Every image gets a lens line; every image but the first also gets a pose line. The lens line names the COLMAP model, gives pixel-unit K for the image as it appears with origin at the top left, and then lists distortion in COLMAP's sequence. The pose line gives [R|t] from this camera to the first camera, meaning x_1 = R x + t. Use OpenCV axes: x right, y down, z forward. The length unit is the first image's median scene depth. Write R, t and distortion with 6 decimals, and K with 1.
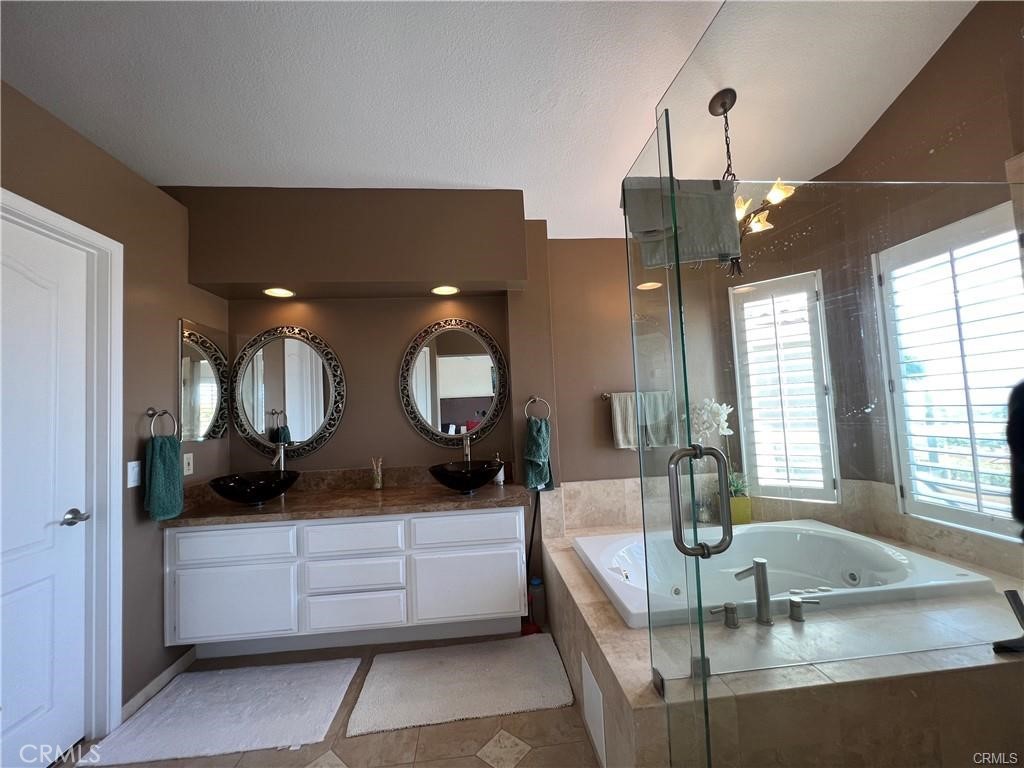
lens RADIAL K [[412.7, 0, 512.0], [0, 412.7, 384.0], [0, 0, 1]] dist [0.002085, 0.000035]
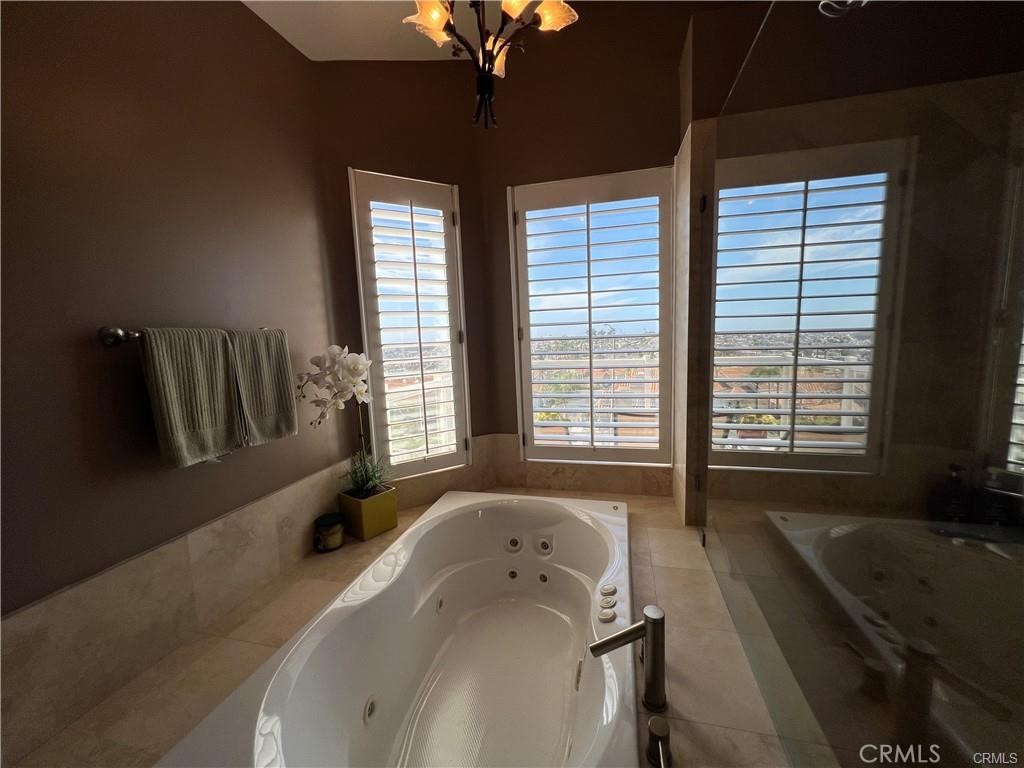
lens RADIAL K [[412.7, 0, 512.0], [0, 412.7, 384.0], [0, 0, 1]] dist [0.002085, 0.000035]
pose [[0.331921, -0.078348, 0.940048, -0.005639], [-0.036754, 0.994714, 0.095882, 0.028507], [-0.942591, -0.066376, 0.327287, 0.676931]]
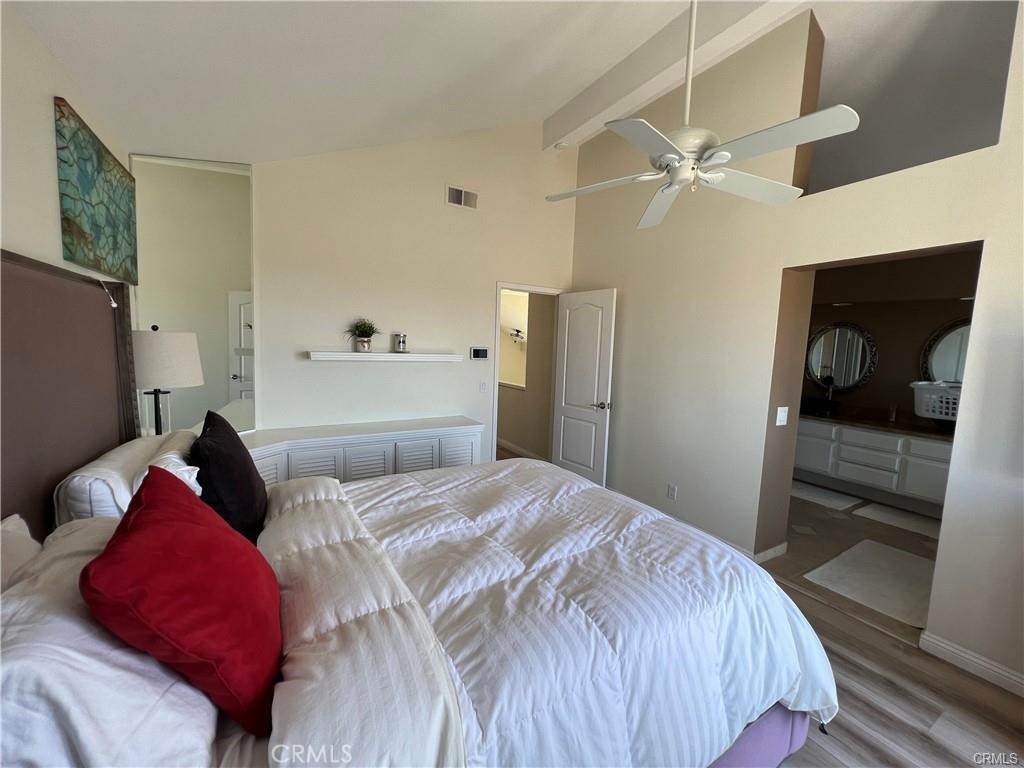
lens RADIAL K [[412.7, 0, 512.0], [0, 412.7, 384.0], [0, 0, 1]] dist [0.002085, 0.000035]
pose [[0.423591, 0.147076, -0.893834, 0.442101], [-0.001065, 0.986811, 0.161871, -0.147107], [0.905853, -0.067615, 0.418161, -0.962850]]
